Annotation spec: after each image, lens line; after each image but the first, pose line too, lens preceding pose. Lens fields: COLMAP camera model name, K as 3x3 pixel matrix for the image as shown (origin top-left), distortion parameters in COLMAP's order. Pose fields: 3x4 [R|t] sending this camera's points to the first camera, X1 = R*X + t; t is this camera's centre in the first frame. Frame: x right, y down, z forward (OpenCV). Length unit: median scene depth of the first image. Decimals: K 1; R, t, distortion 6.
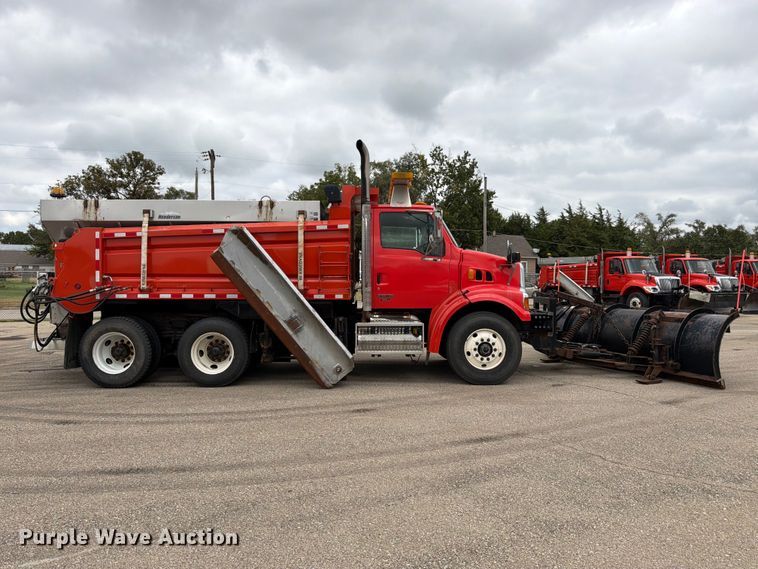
lens RADIAL K [[534.1, 0, 384.3], [0, 534.1, 282.8], [0, 0, 1]] dist [0.058468, -0.076599]
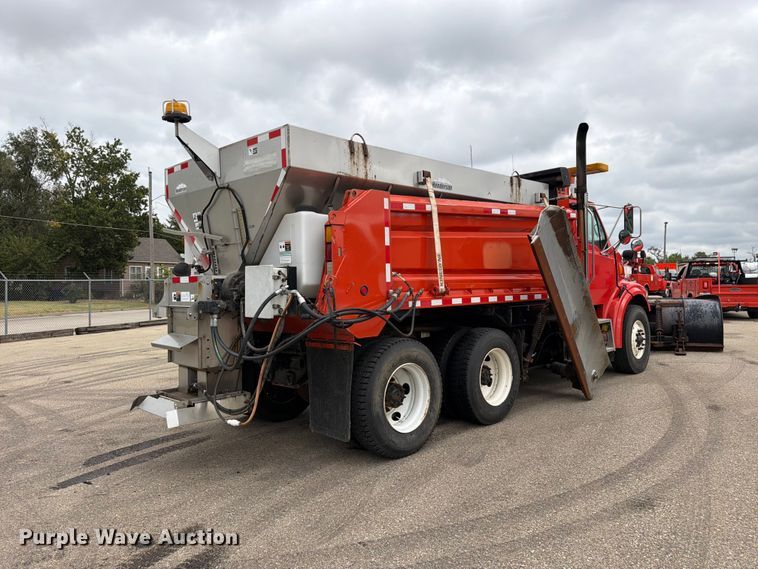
lens RADIAL K [[532.9, 0, 376.6], [0, 532.9, 277.6], [0, 0, 1]] dist [0.056374, -0.071063]
pose [[0.716245, -0.008511, 0.697797, -0.948723], [0.025235, 0.999588, -0.013711, 0.000941], [-0.697392, 0.027430, 0.716165, 0.583427]]
